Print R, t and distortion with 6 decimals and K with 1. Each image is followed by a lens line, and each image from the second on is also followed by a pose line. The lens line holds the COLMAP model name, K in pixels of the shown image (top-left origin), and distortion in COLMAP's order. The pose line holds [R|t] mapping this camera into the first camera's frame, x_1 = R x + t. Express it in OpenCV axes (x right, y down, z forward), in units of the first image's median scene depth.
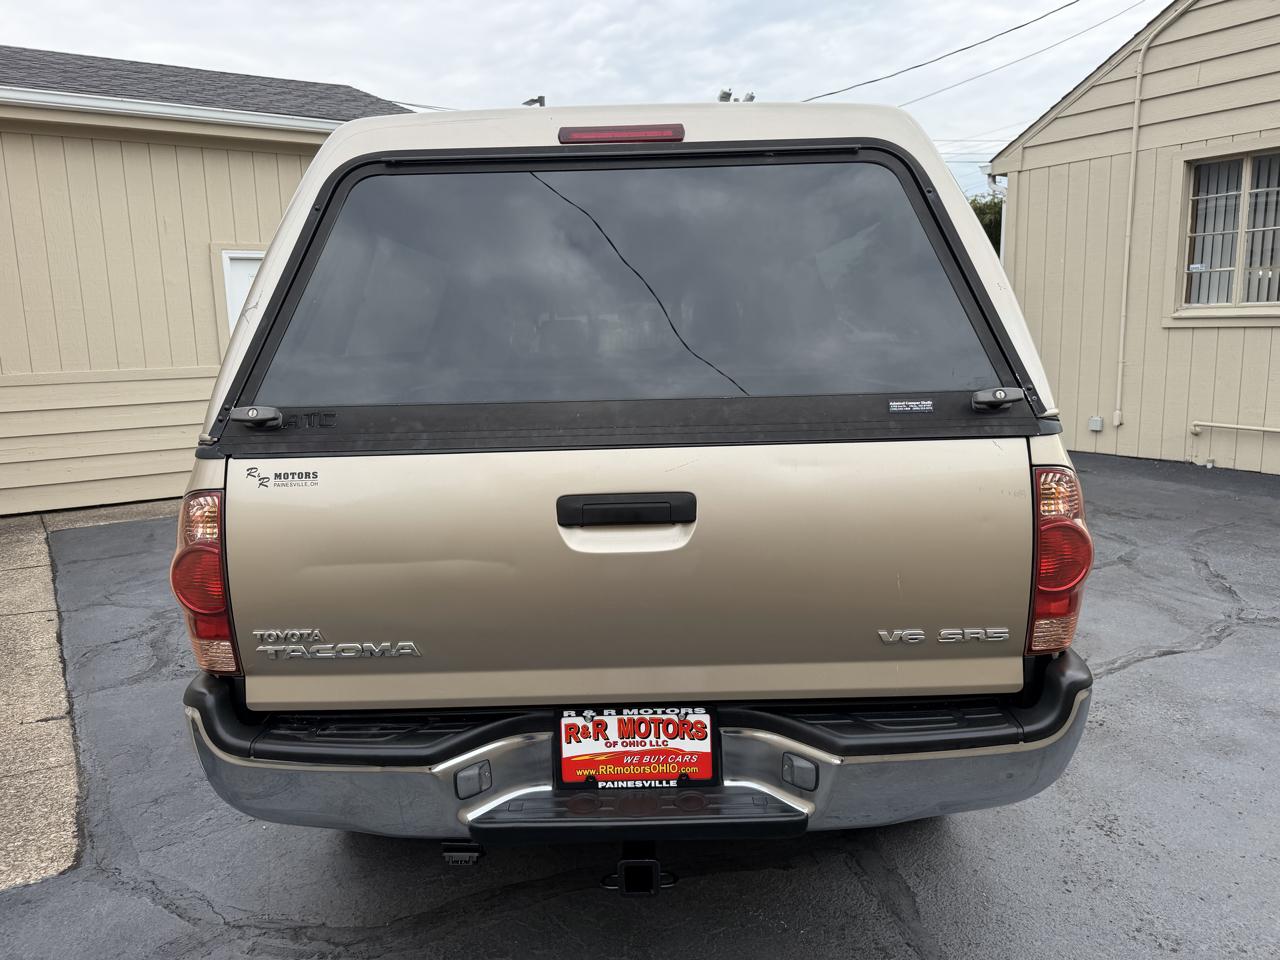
lens RADIAL K [[906.9, 0, 640.2], [0, 906.9, 482.3], [0, 0, 1]] dist [-0.000538, -0.003494]
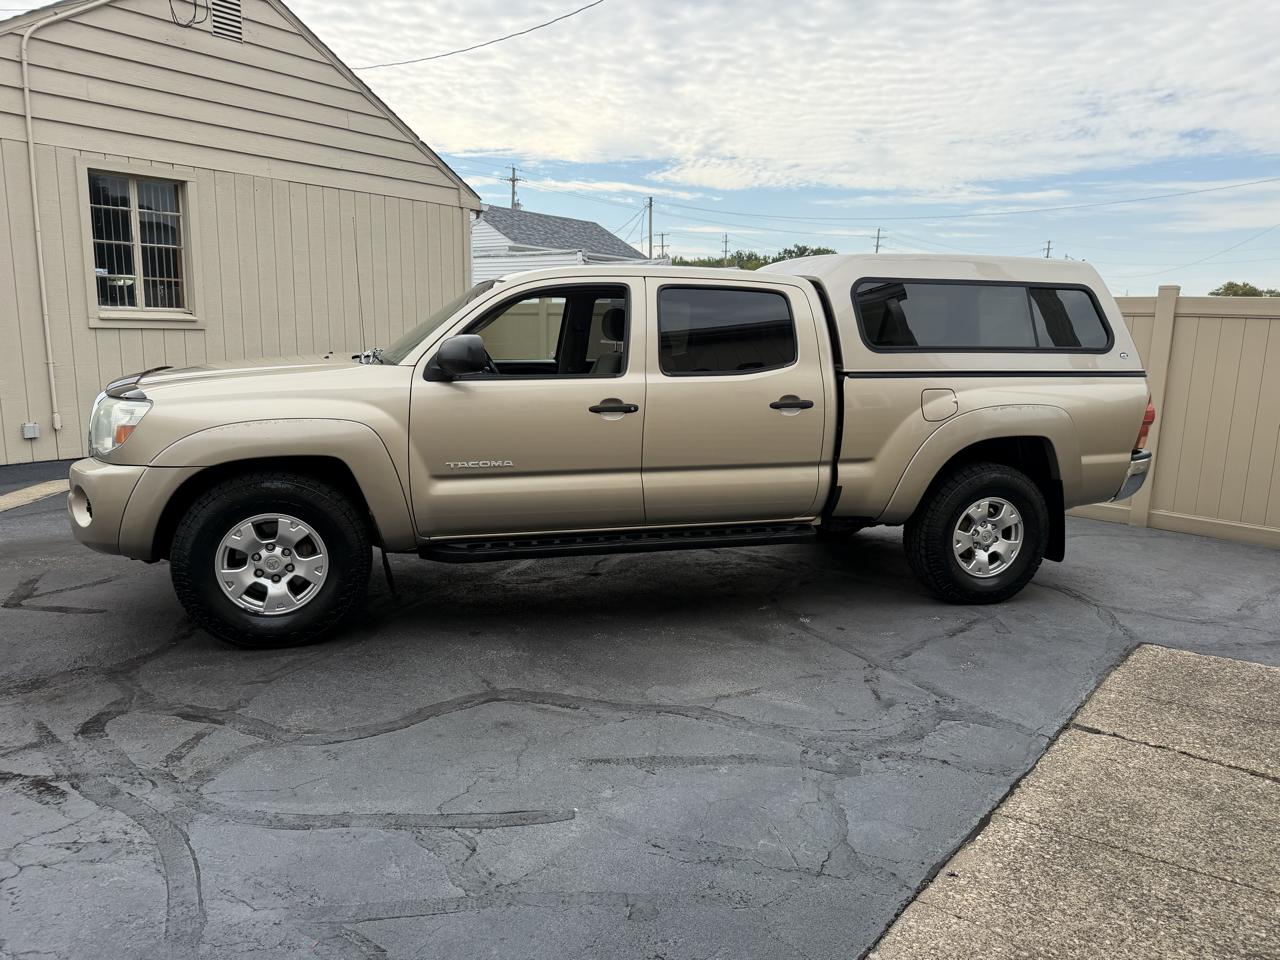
lens RADIAL K [[905.0, 0, 640.0], [0, 905.0, 480.0], [0, 0, 1]] dist [0.003820, -0.006366]
pose [[-0.298541, -0.141532, 0.943844, -1.291699], [0.145966, 0.970538, 0.191705, -0.233220], [-0.943169, 0.195001, -0.269087, 1.550061]]
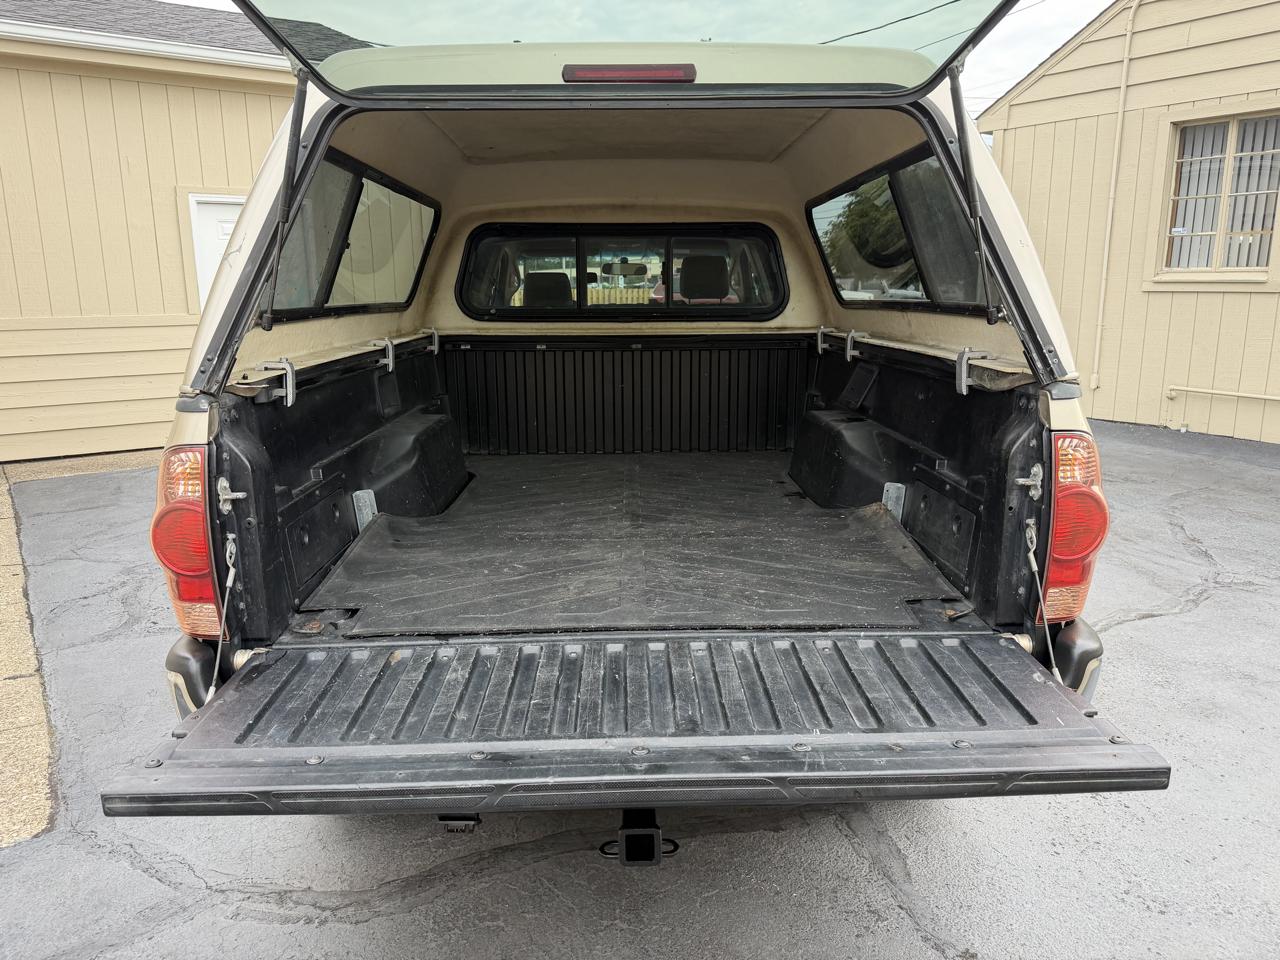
lens RADIAL K [[905.0, 0, 640.0], [0, 905.0, 480.0], [0, 0, 1]] dist [0.003820, -0.006366]
pose [[0.999455, 0.010957, 0.031144, -0.016002], [-0.012366, 0.998892, 0.045417, -0.001838], [-0.030612, -0.045777, 0.998483, 0.017948]]
